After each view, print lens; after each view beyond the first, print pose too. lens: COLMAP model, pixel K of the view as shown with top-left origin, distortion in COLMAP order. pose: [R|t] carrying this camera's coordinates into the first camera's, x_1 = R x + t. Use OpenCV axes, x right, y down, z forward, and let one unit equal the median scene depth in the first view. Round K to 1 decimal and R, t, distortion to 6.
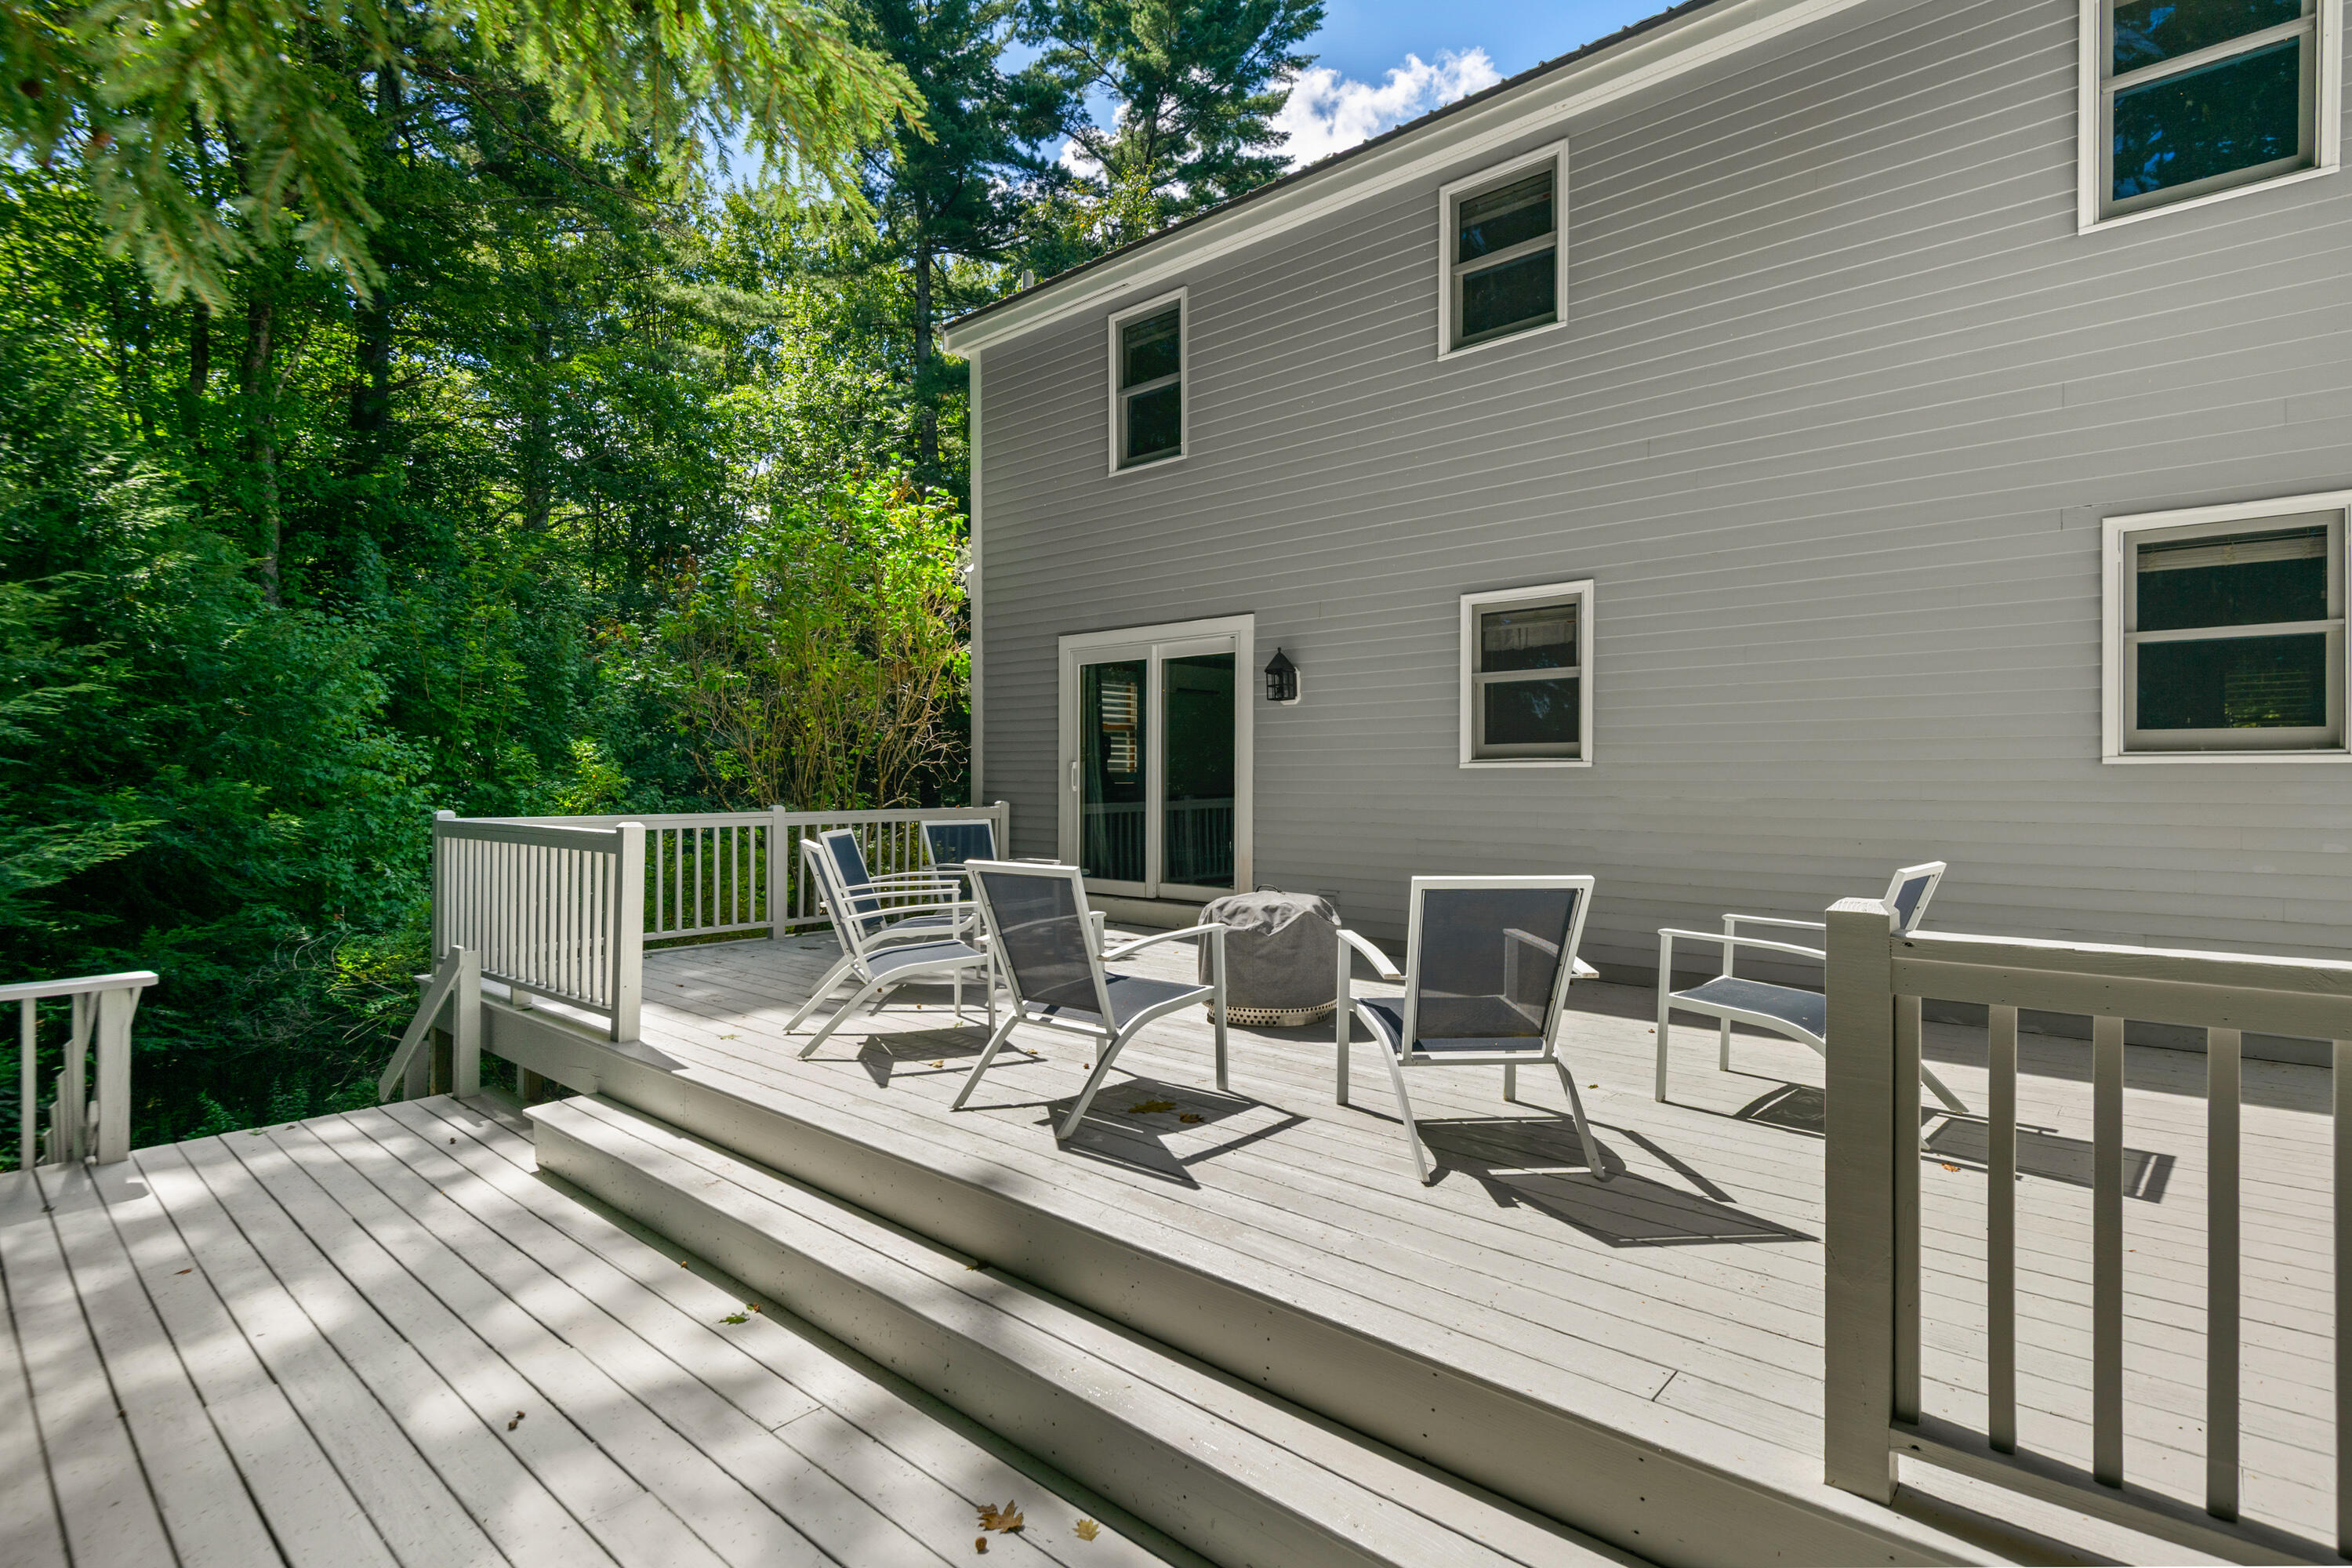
lens RADIAL K [[1126.3, 0, 1176.0], [0, 1126.3, 784.0], [0, 0, 1]] dist [0.019520, -0.000033]
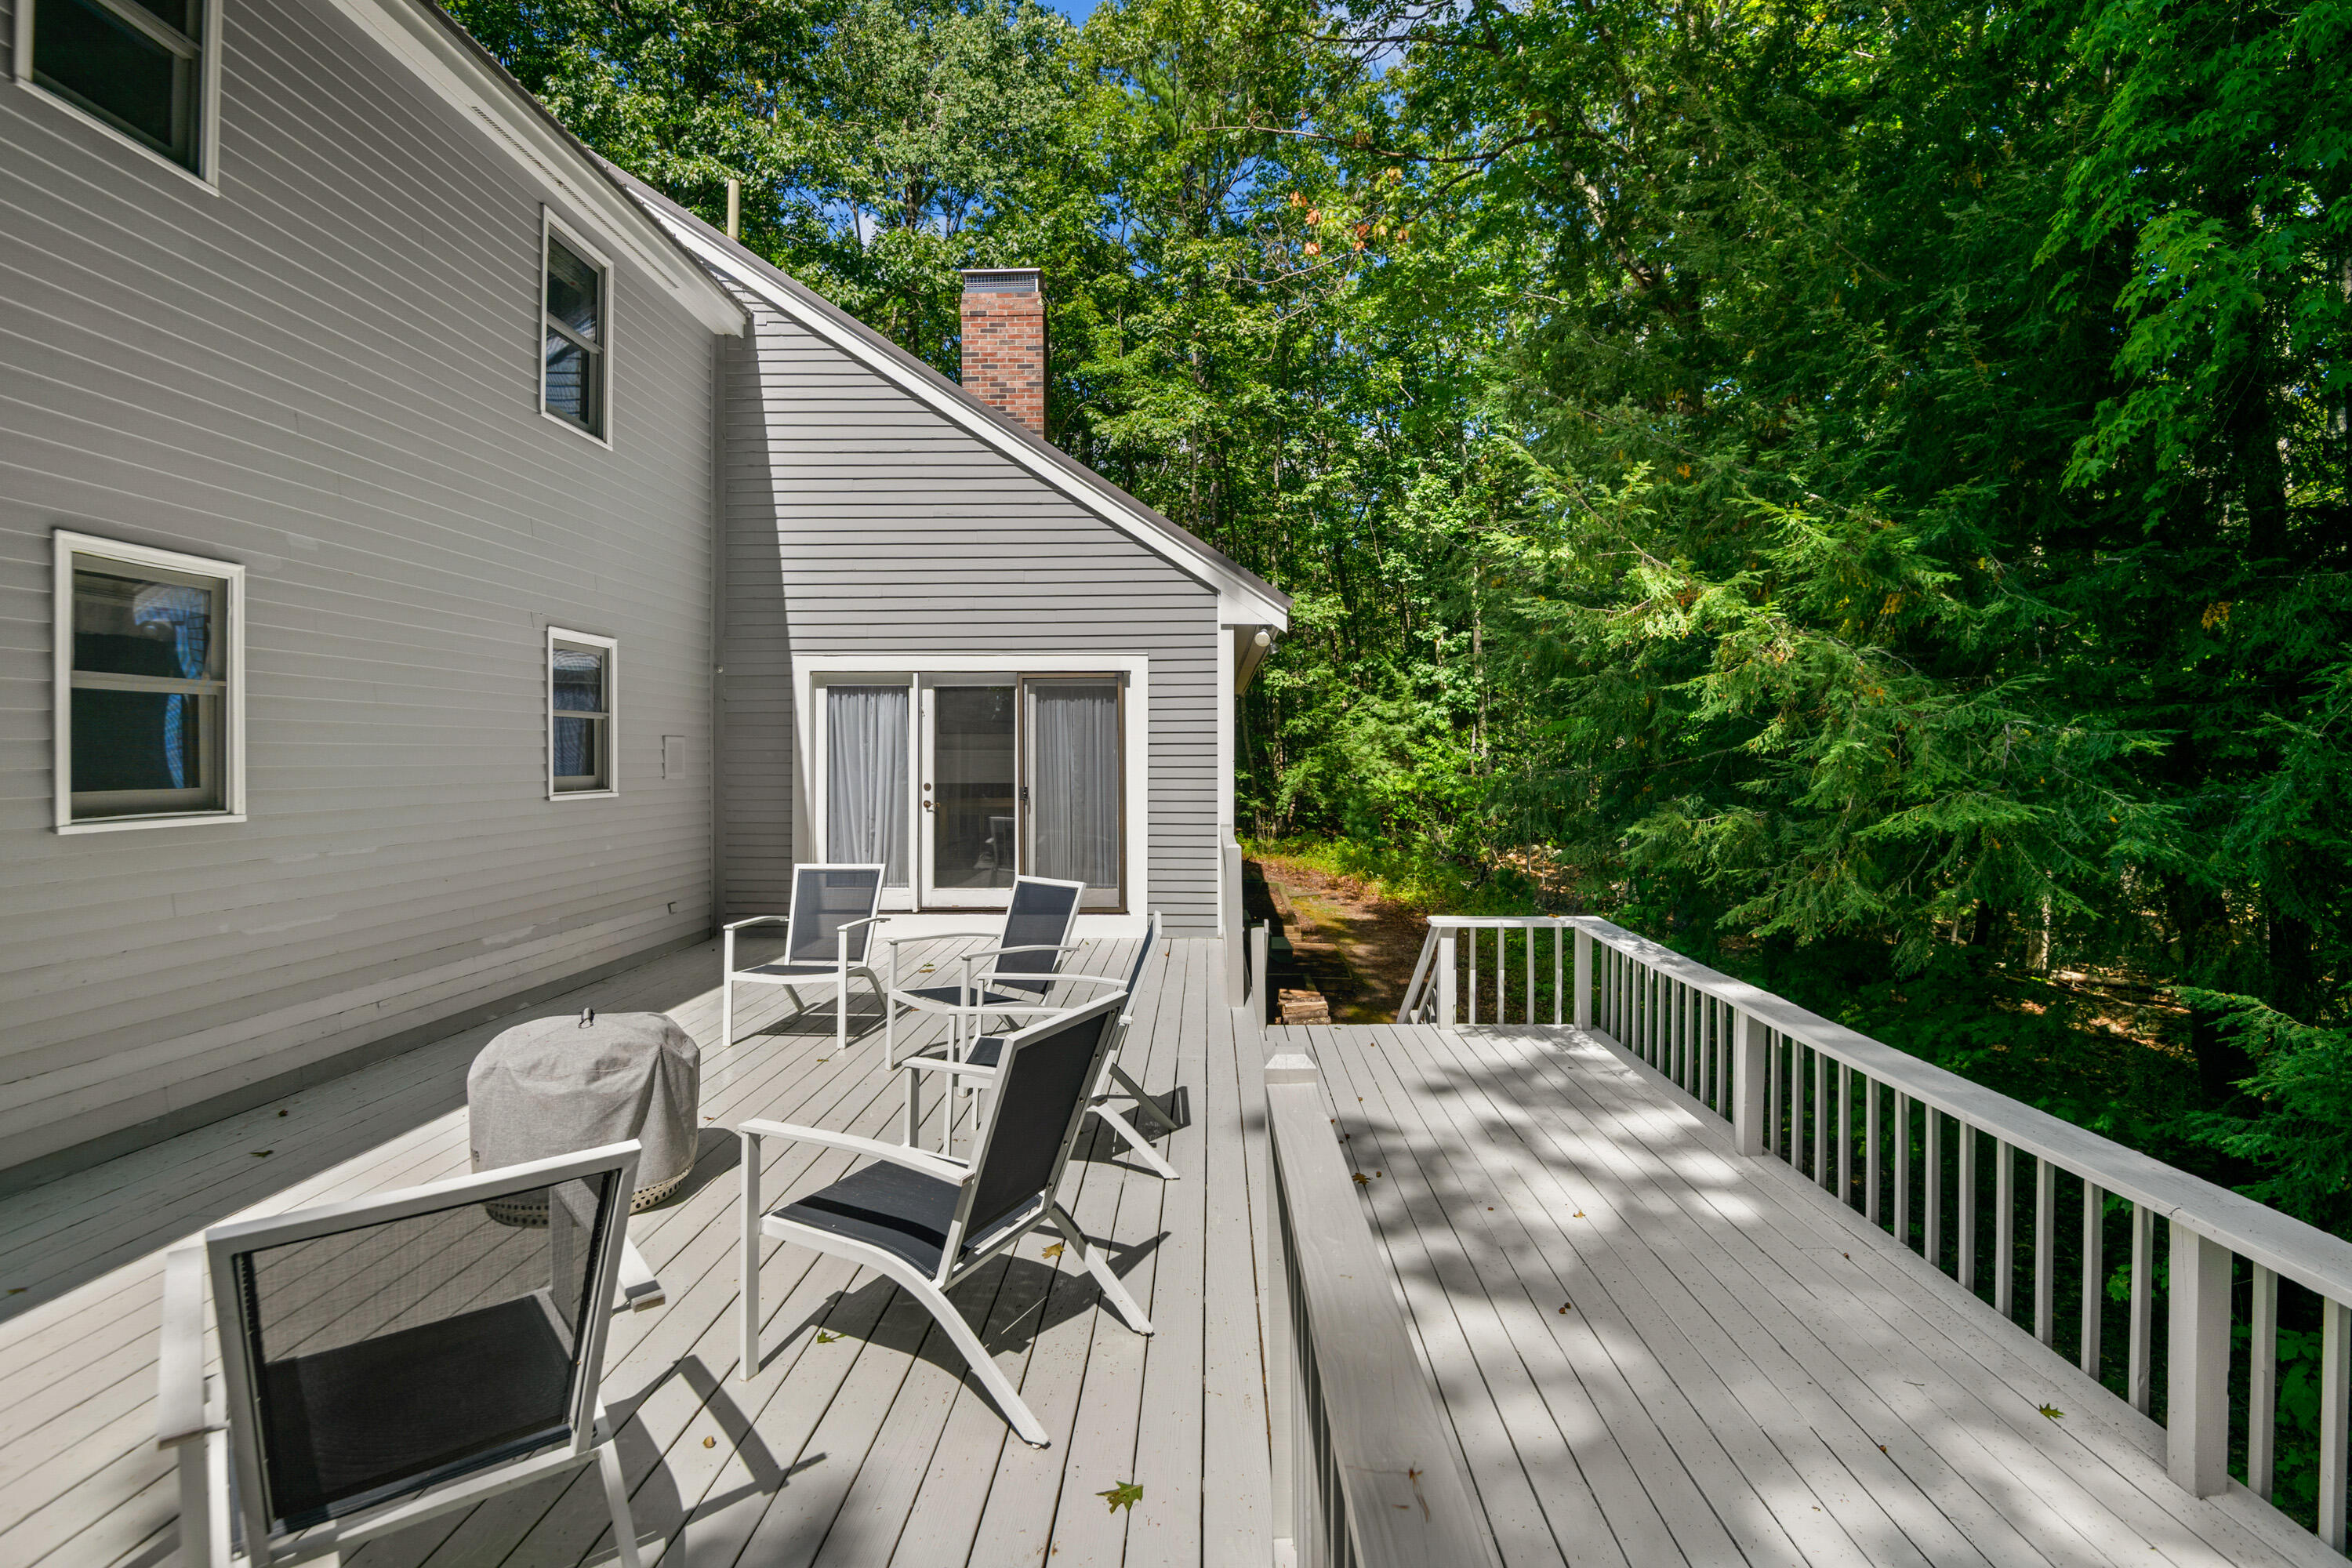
lens RADIAL K [[1126.3, 0, 1176.0], [0, 1126.3, 784.0], [0, 0, 1]] dist [0.019520, -0.000033]
pose [[-0.638349, -0.019257, 0.769506, -0.398818], [0.001233, 0.999660, 0.026039, -0.038010], [-0.769746, 0.017571, -0.638108, 0.673606]]
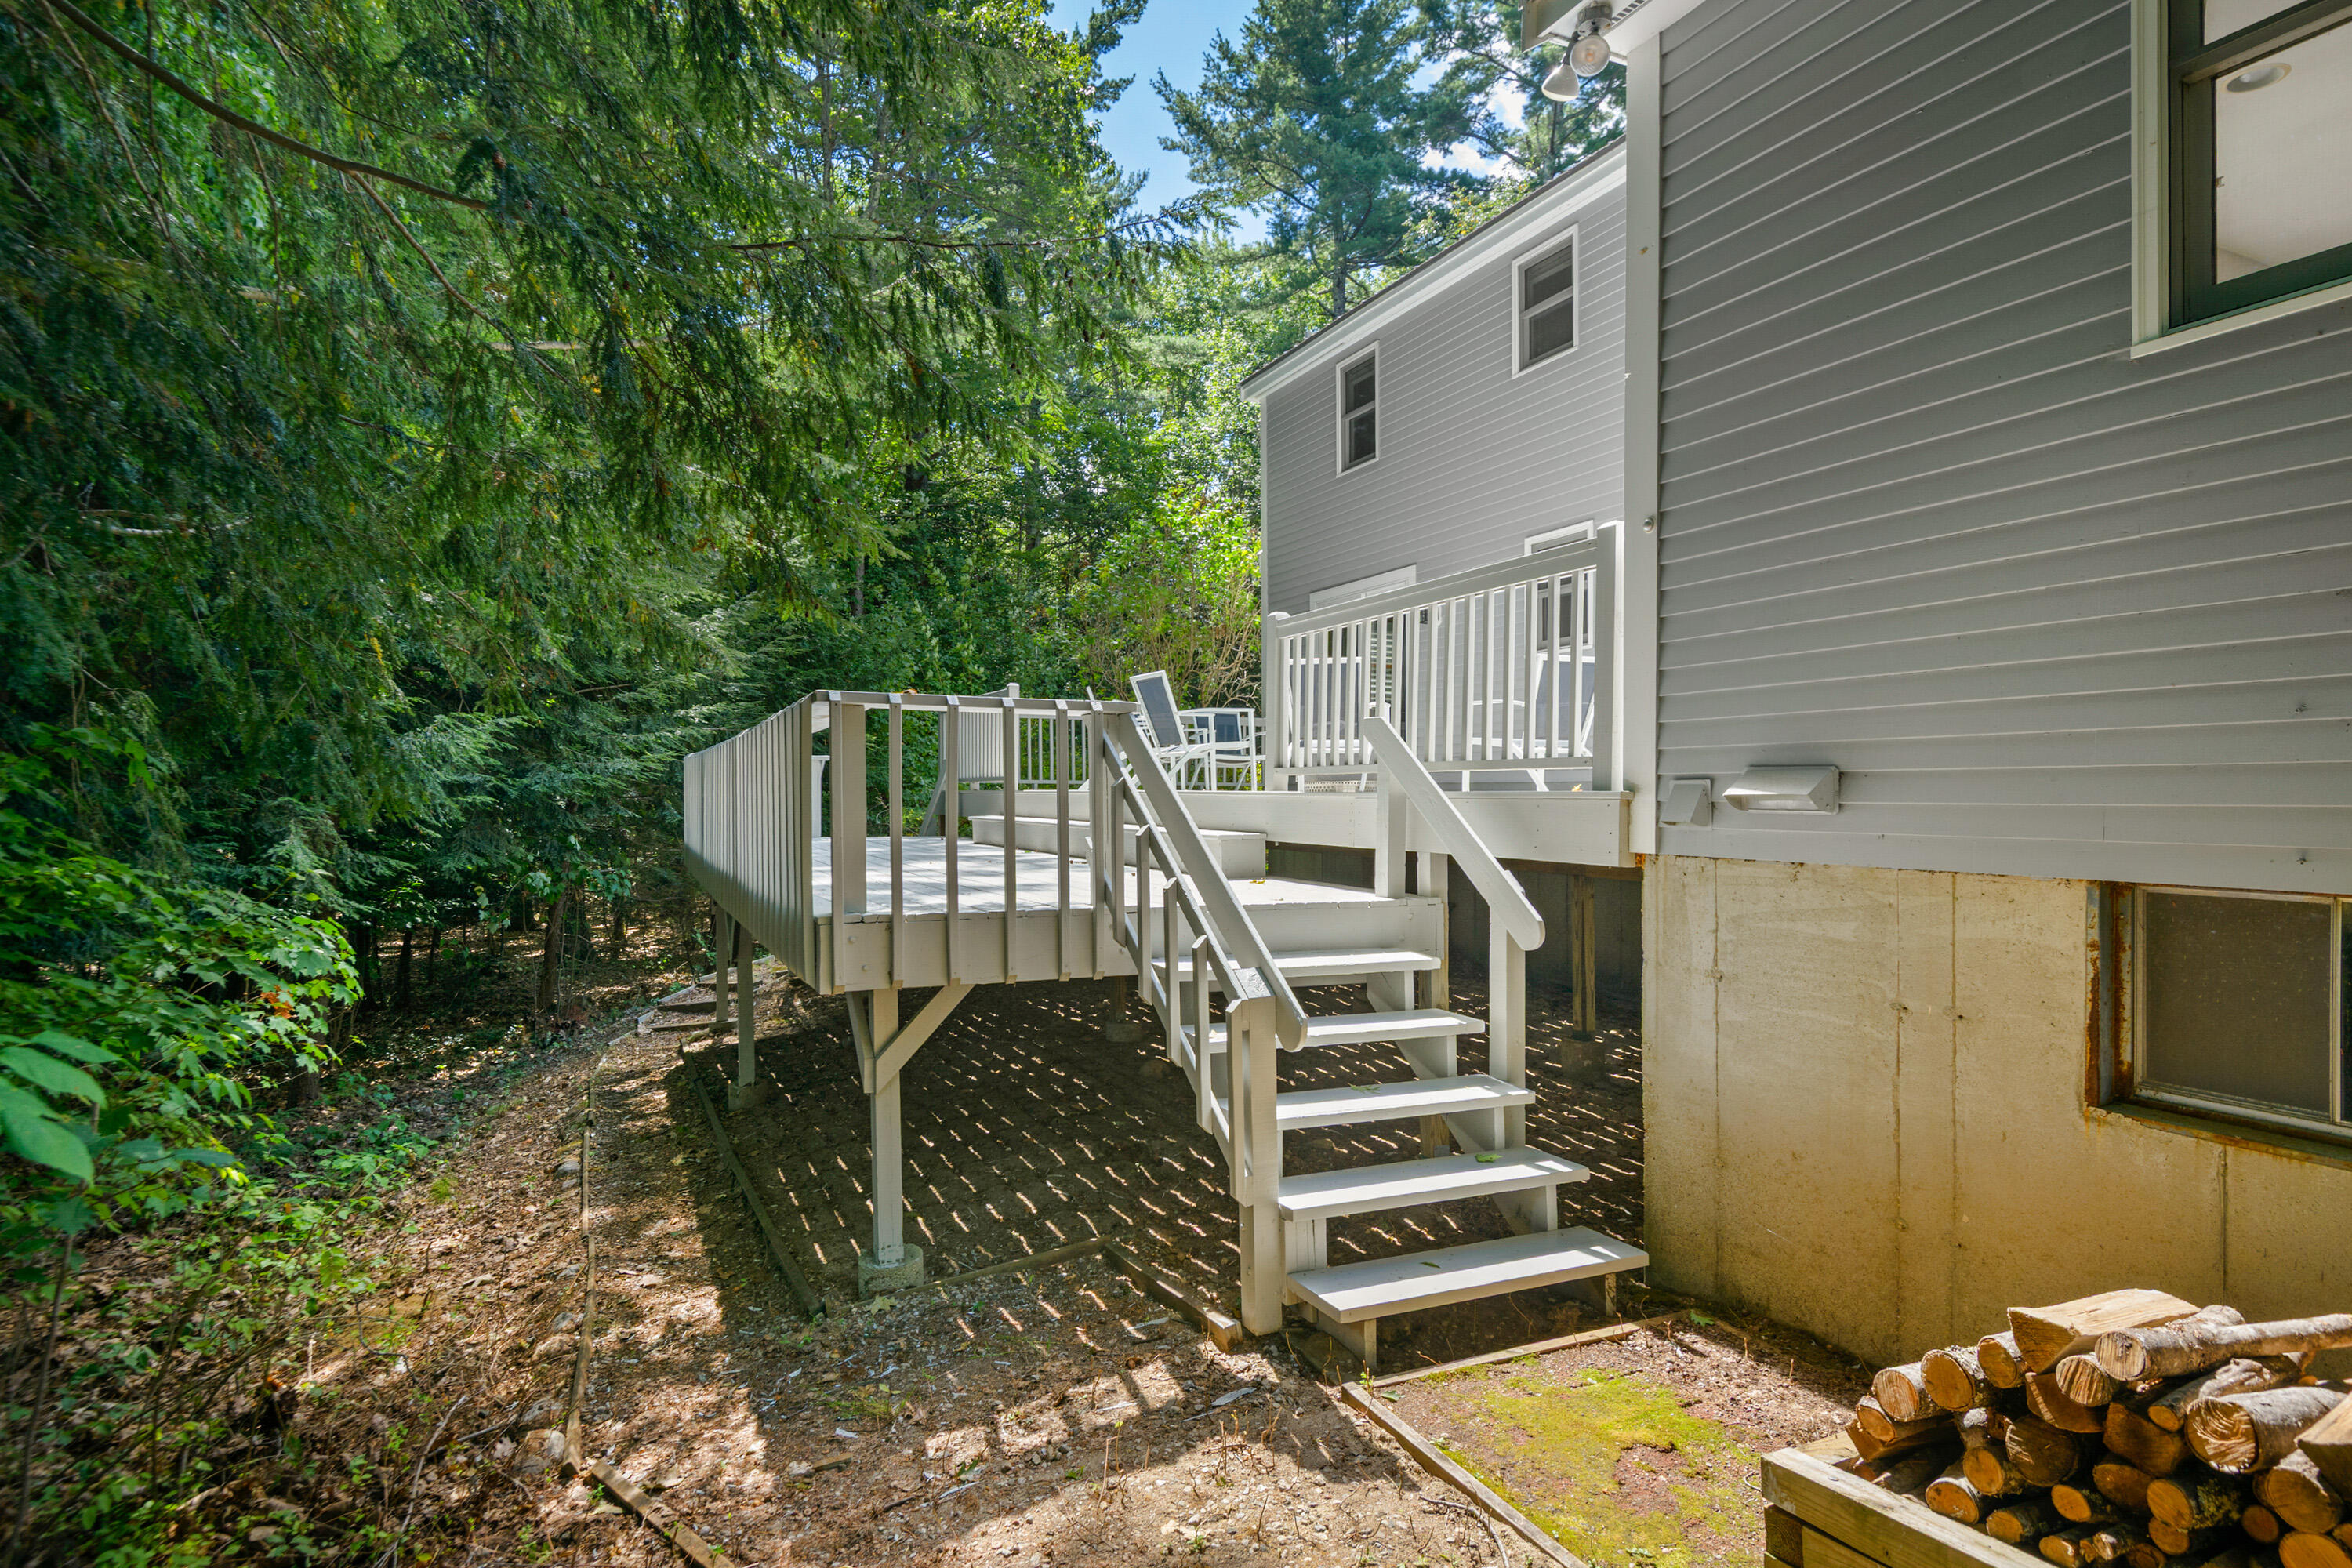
lens RADIAL K [[1178.7, 0, 1176.0], [0, 1178.7, 784.0], [0, 0, 1]] dist [0.000022, -0.000008]
pose [[0.919740, -0.005687, -0.392486, 0.305900], [0.003528, 0.999974, -0.006224, 0.113288], [0.392511, 0.004340, 0.919737, -0.409281]]
